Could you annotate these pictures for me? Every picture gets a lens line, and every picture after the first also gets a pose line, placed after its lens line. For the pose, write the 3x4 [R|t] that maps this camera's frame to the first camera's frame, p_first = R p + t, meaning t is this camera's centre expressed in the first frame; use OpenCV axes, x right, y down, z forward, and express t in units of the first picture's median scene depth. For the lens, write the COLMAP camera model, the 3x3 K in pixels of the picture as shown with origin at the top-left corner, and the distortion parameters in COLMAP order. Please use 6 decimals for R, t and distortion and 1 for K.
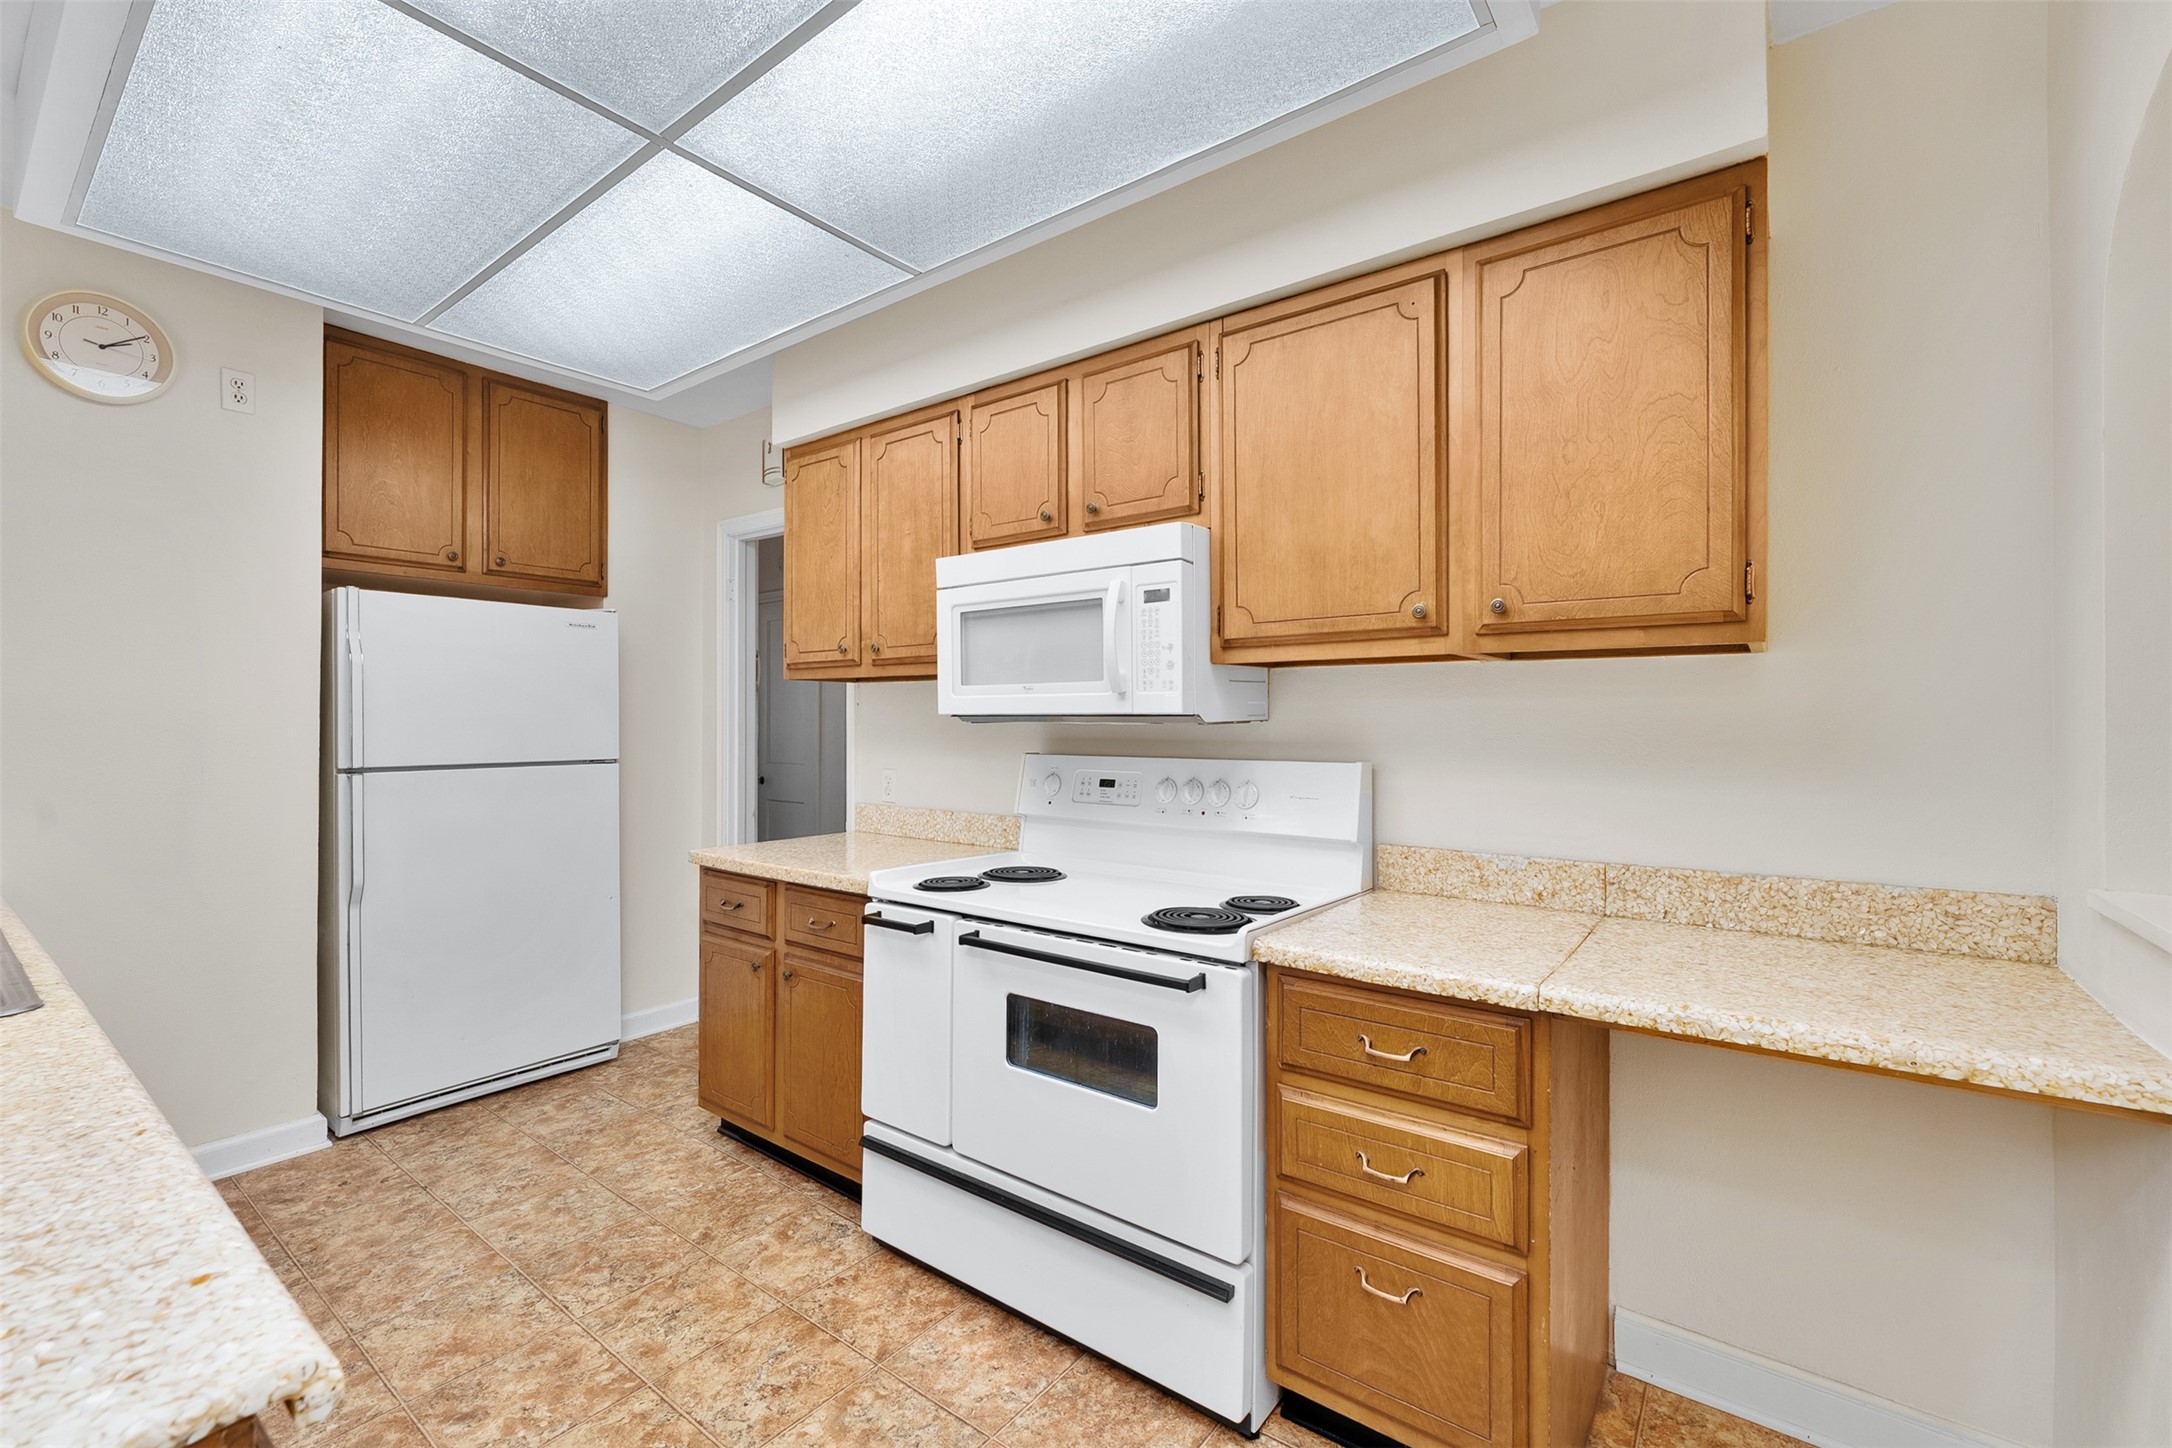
lens RADIAL K [[928.2, 0, 1090.5], [0, 928.2, 713.2], [0, 0, 1]] dist [0.003140, 0.000129]
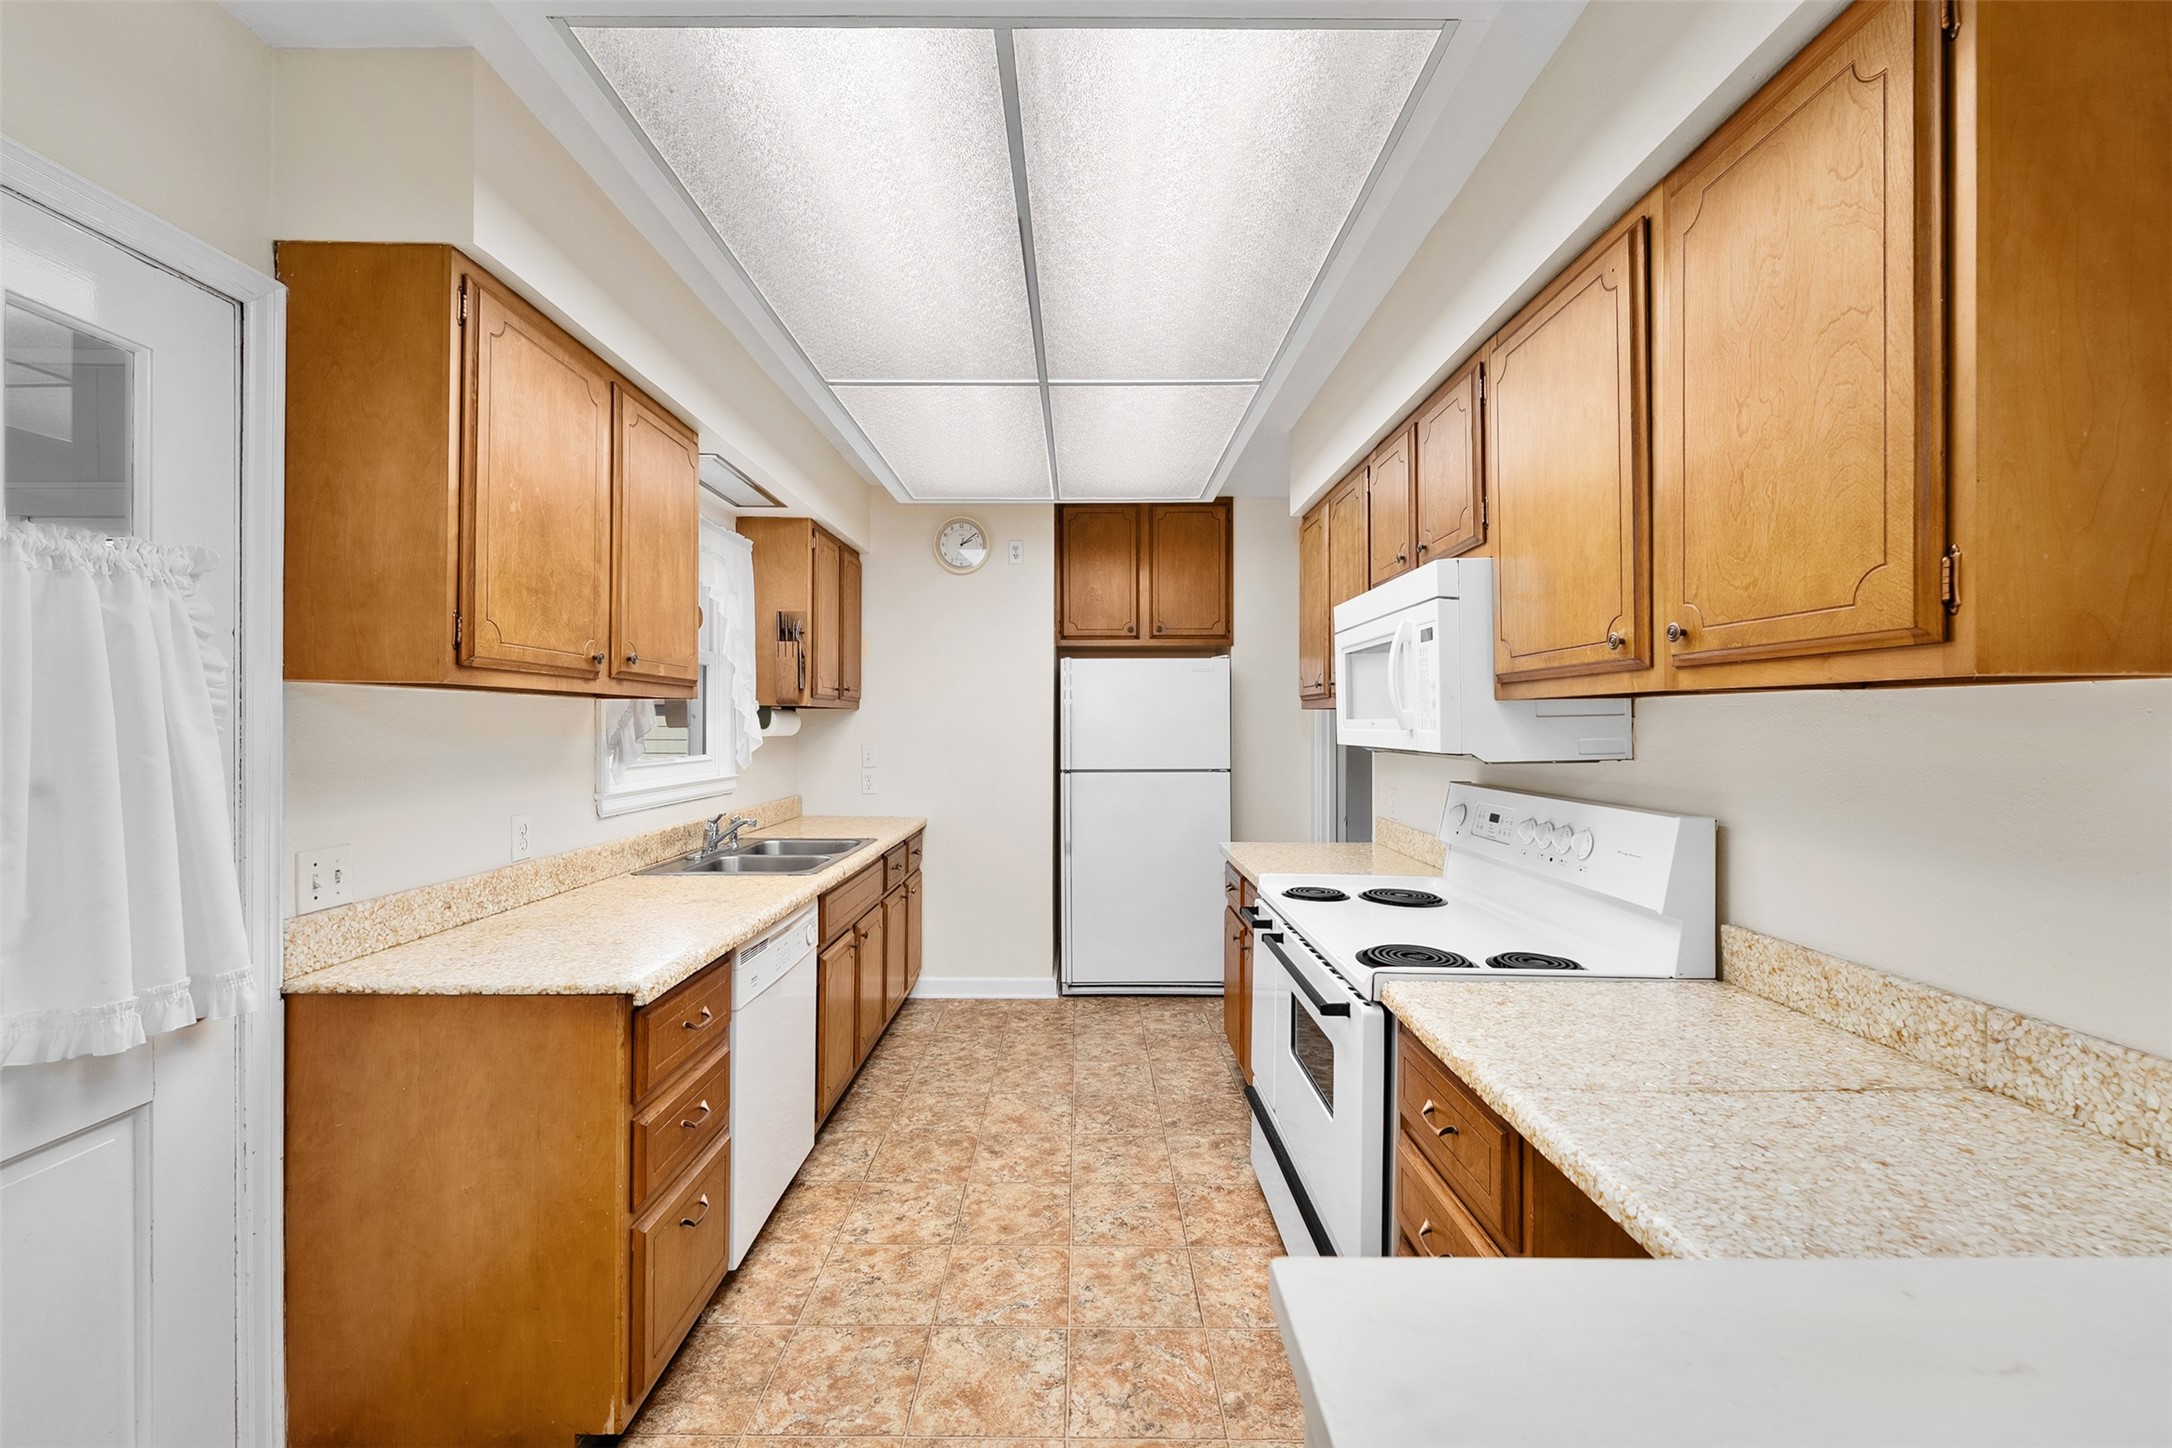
lens RADIAL K [[877.8, 0, 1072.5], [0, 877.8, 726.4], [0, 0, 1]] dist [0.002124, -0.000223]
pose [[0.602876, 0.002579, -0.797831, 0.533106], [0.004241, 0.999970, 0.006437, -0.031134], [0.797823, -0.007264, 0.602847, 0.107258]]
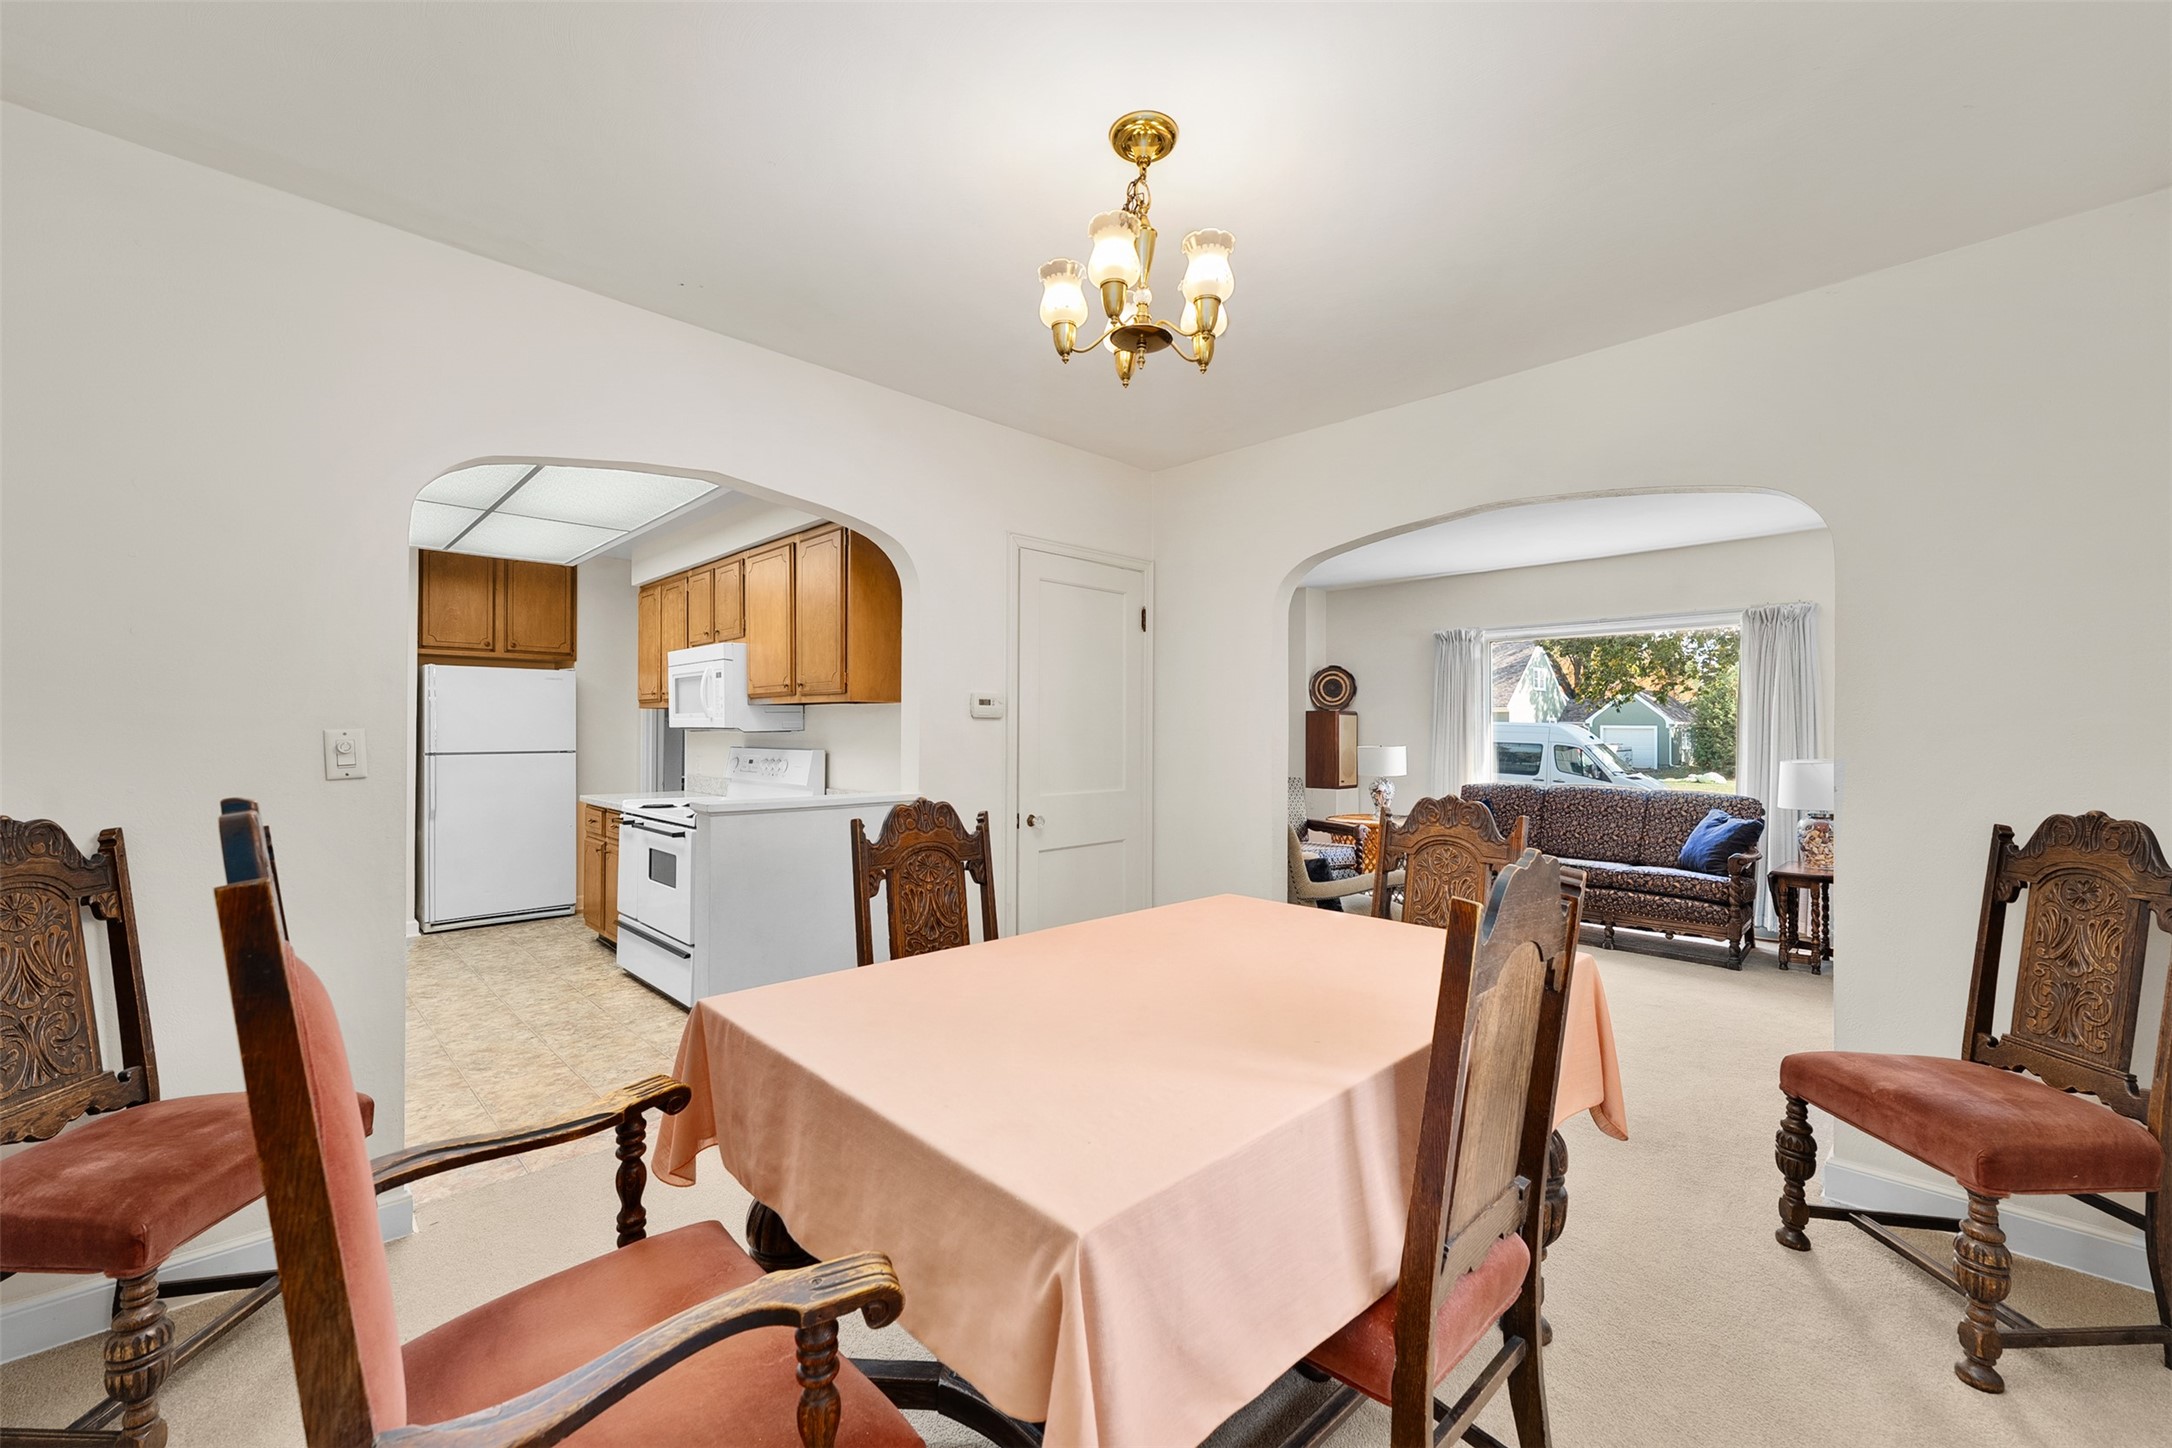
lens RADIAL K [[877.8, 0, 1085.5], [0, 877.8, 726.4], [0, 0, 1]] dist [0.002124, -0.000223]
pose [[0.989683, 0.003718, -0.143224, 1.116726], [-0.003587, 0.999993, 0.001167, -0.006846], [0.143228, -0.000641, 0.989690, -0.867710]]
